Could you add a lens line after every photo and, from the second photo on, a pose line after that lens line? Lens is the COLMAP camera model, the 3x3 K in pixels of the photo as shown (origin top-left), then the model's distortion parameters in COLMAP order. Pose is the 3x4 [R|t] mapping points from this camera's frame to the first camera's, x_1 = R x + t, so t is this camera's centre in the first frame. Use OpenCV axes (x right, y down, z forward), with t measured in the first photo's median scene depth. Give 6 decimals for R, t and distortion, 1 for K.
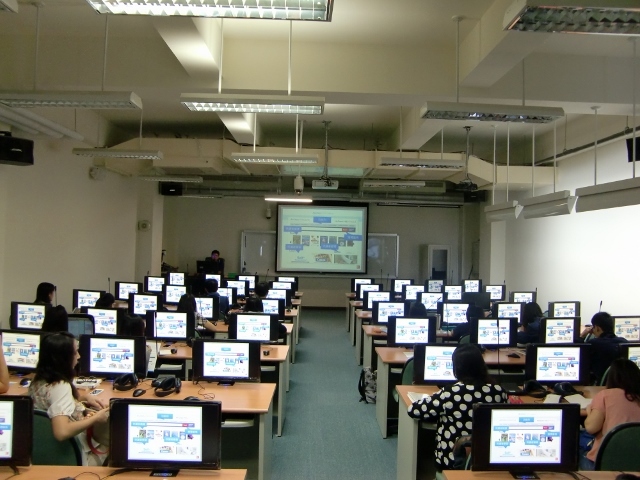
lens RADIAL K [[503.8, 0, 322.6], [0, 503.8, 239.0], [0, 0, 1]] dist [-0.070087, 0.044759]
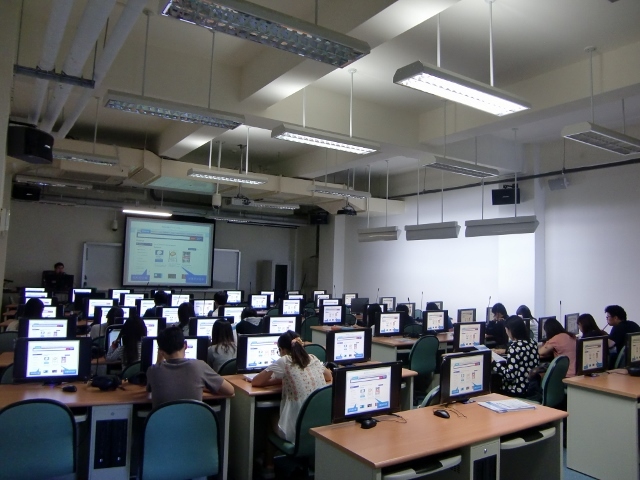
lens RADIAL K [[503.8, 0, 320.7], [0, 503.8, 242.4], [0, 0, 1]] dist [-0.070087, 0.044759]
pose [[0.853939, 0.031655, 0.519410, -0.509904], [-0.016116, 0.999278, -0.034404, 0.015318], [-0.520124, 0.021008, 0.853832, -0.023478]]
